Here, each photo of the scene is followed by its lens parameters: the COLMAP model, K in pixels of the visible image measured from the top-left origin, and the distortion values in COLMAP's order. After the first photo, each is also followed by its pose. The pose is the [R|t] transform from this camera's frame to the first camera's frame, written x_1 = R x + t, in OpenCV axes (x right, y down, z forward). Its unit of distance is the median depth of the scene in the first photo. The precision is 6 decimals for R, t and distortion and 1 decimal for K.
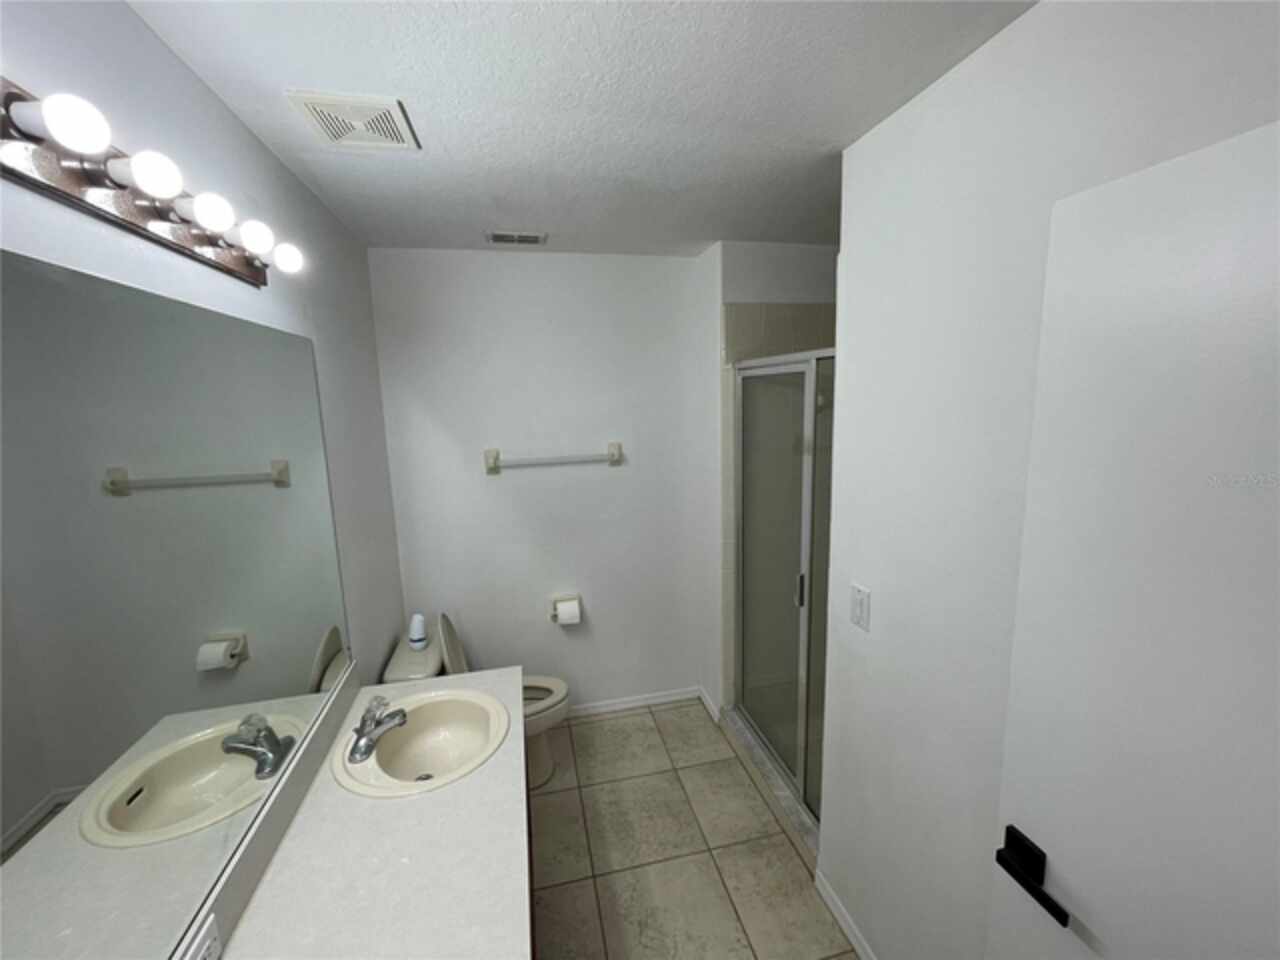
lens RADIAL K [[516.2, 0, 635.2], [0, 516.2, 485.7], [0, 0, 1]] dist [0.000381, 0.000269]
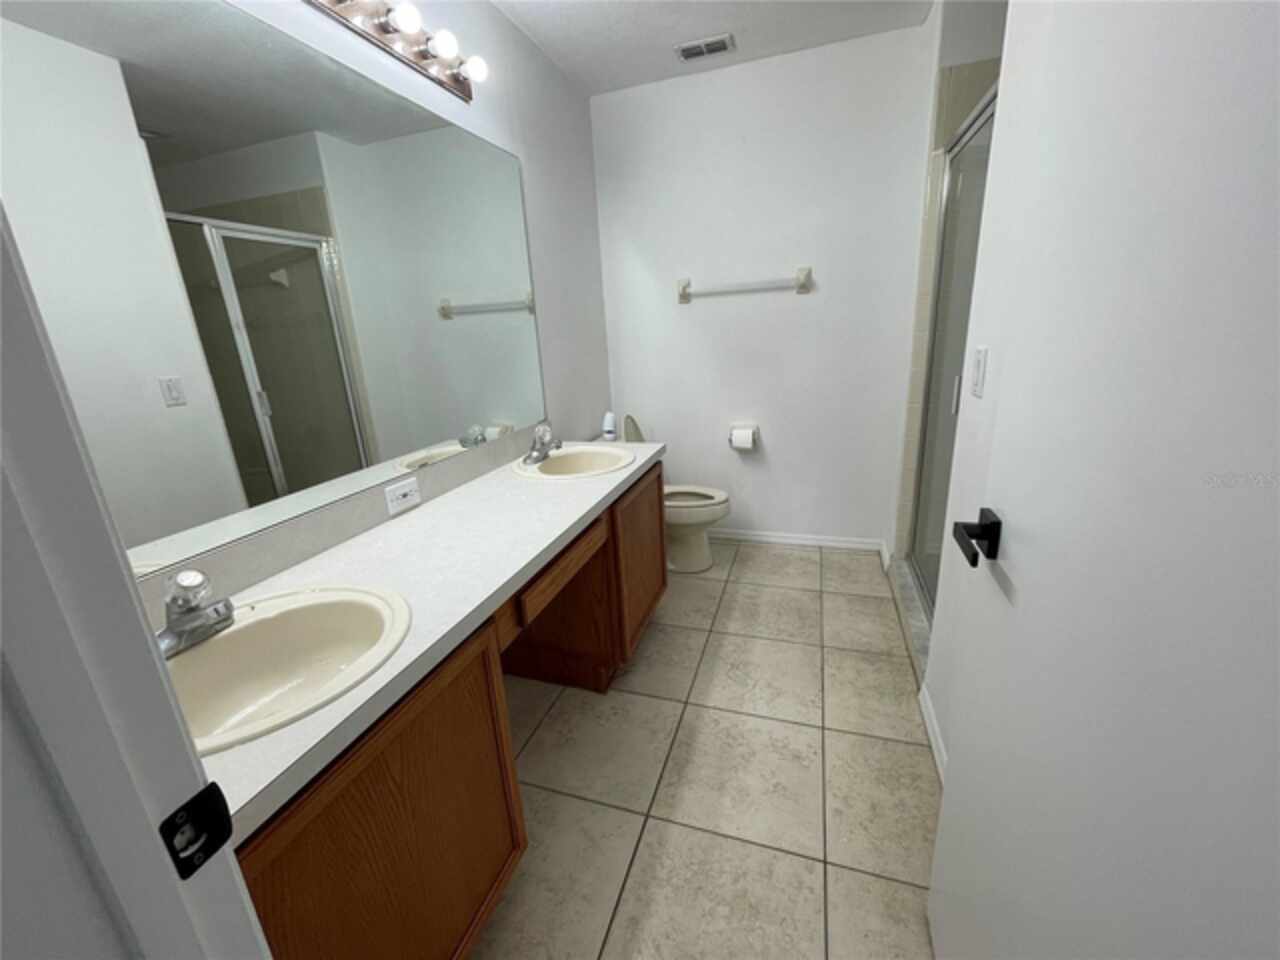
lens RADIAL K [[516.2, 0, 632.9], [0, 516.2, 478.8], [0, 0, 1]] dist [0.000381, 0.000269]
pose [[0.853076, 0.128649, -0.505679, 0.268457], [-0.055432, 0.985989, 0.157331, 0.205499], [0.518834, -0.106185, 0.848255, -0.039462]]
